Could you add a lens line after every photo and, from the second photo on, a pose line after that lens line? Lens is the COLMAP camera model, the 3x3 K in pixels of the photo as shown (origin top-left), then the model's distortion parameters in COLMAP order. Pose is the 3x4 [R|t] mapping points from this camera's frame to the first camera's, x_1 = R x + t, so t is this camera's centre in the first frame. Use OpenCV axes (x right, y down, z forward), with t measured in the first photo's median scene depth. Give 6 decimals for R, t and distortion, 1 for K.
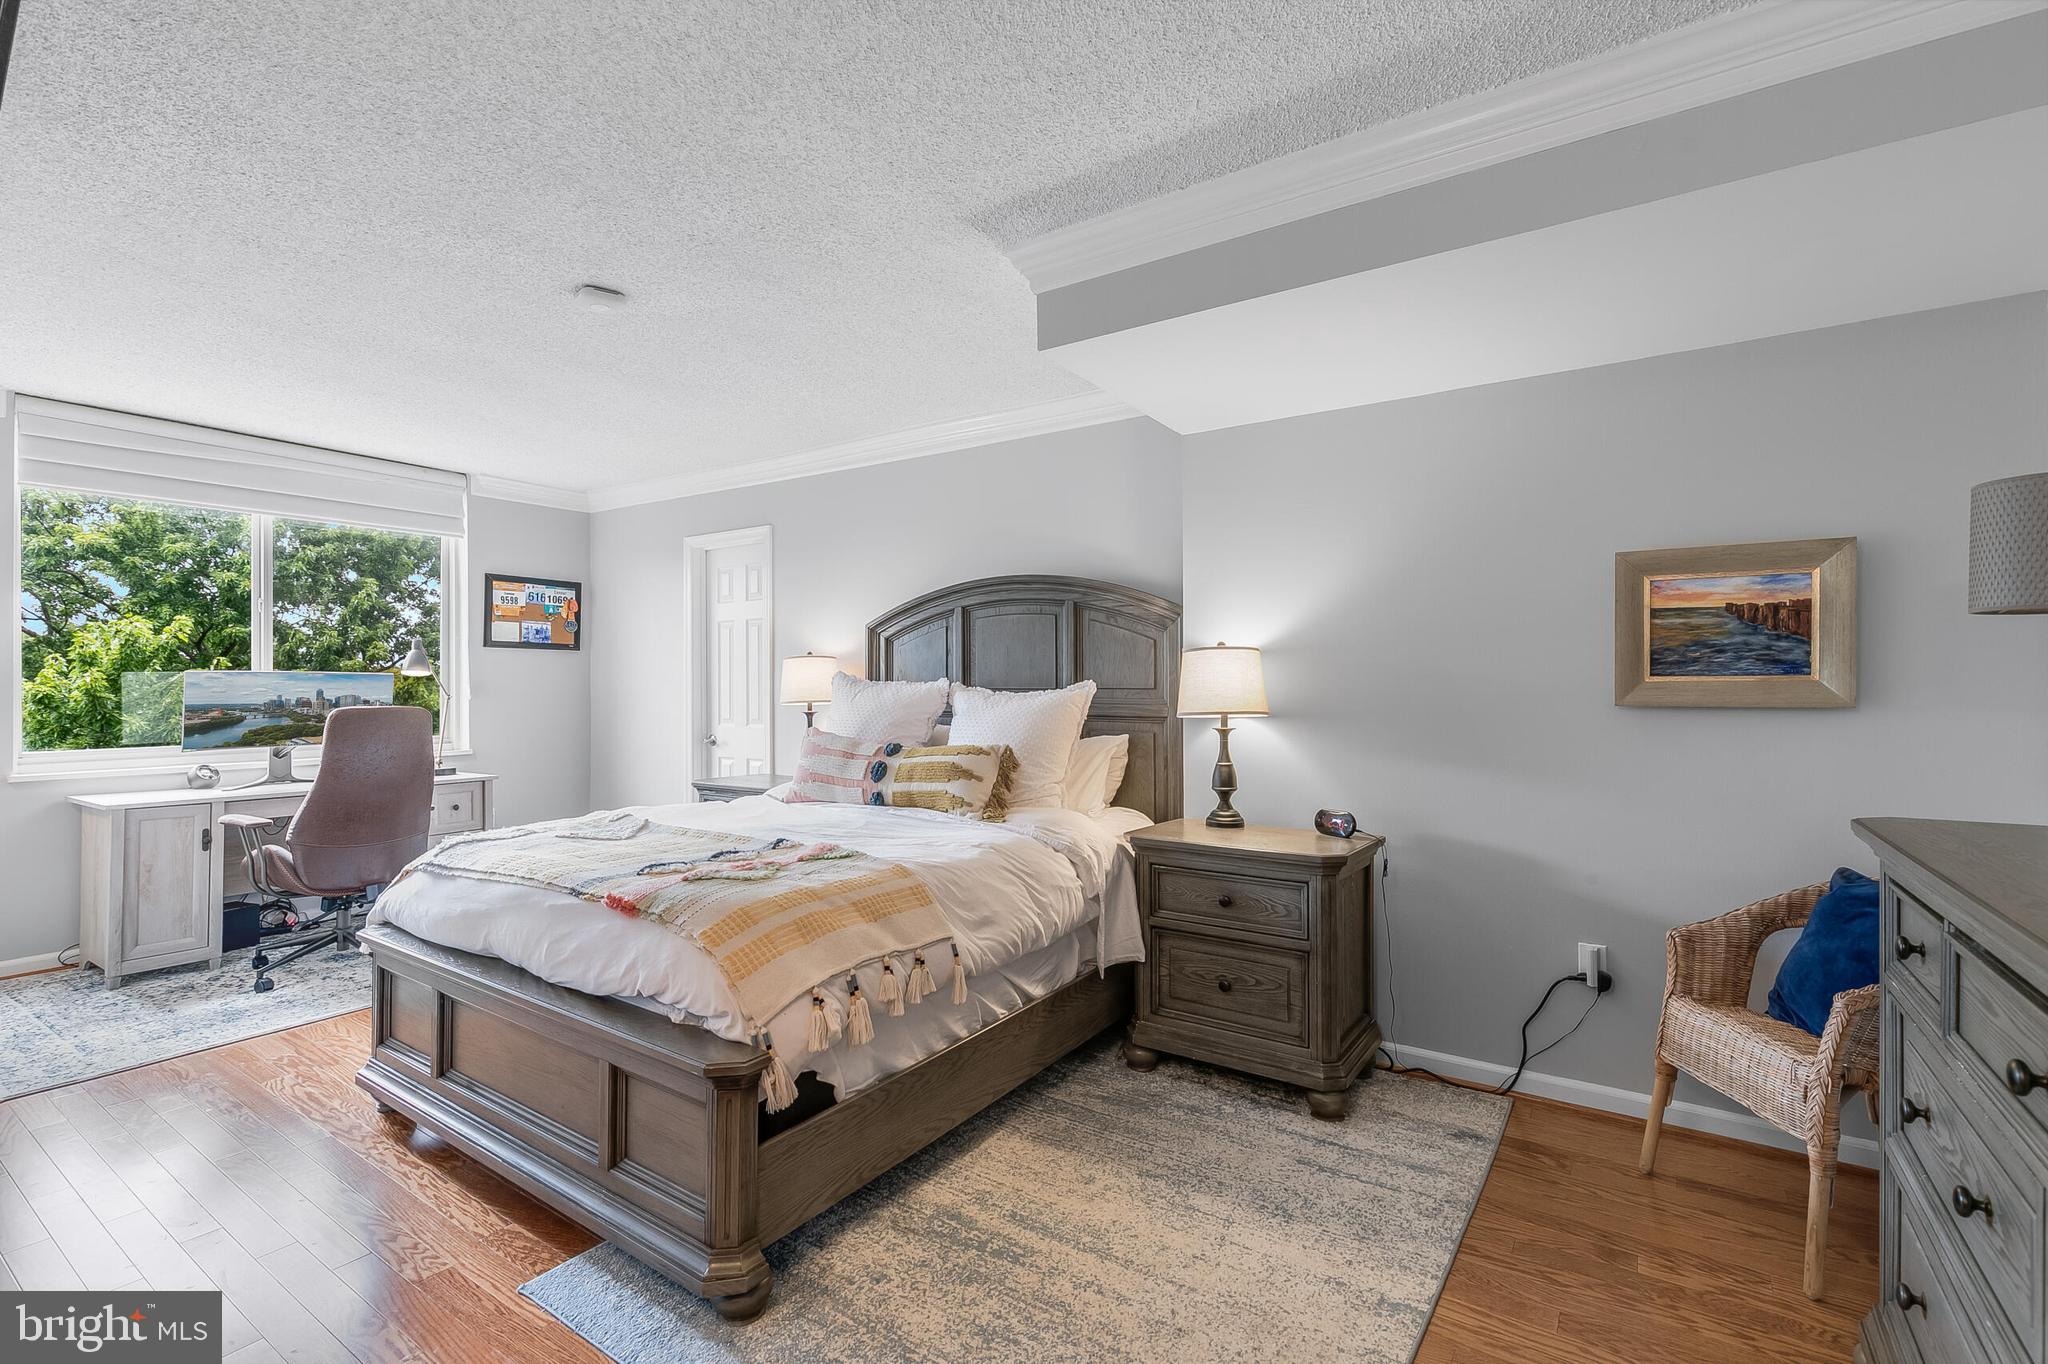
lens RADIAL K [[923.4, 0, 1015.3], [0, 923.4, 698.3], [0, 0, 1]] dist [0.003565, -0.000812]
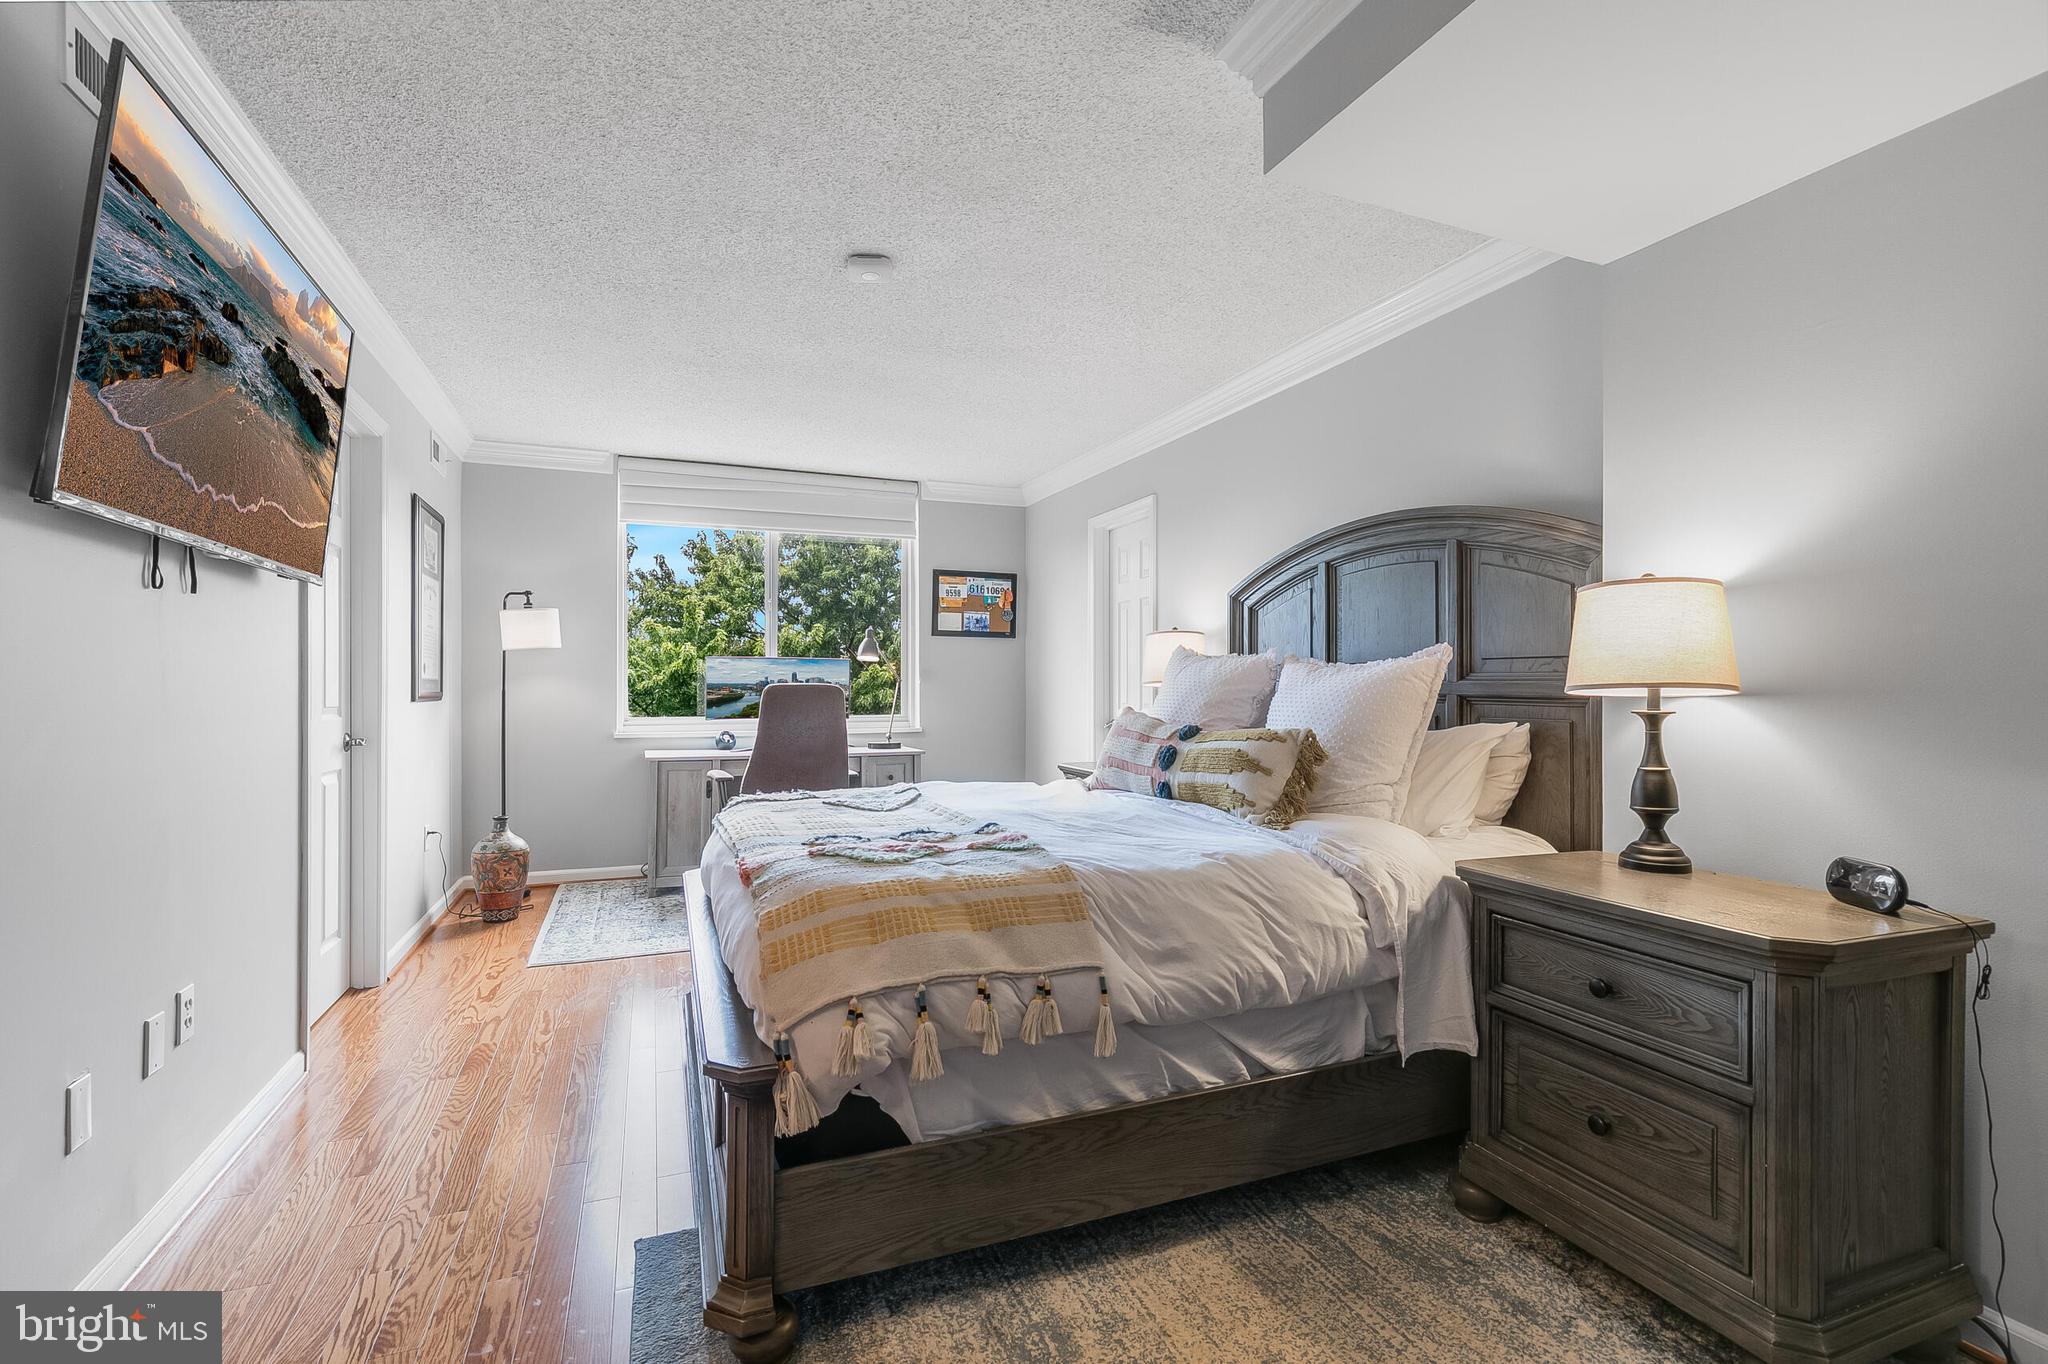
lens RADIAL K [[923.4, 0, 1015.3], [0, 923.4, 698.3], [0, 0, 1]] dist [0.003565, -0.000812]
pose [[0.828927, 0.009788, -0.559271, 0.234598], [-0.009853, 0.999947, 0.002898, 0.027304], [0.559269, 0.003108, 0.828980, 0.257430]]
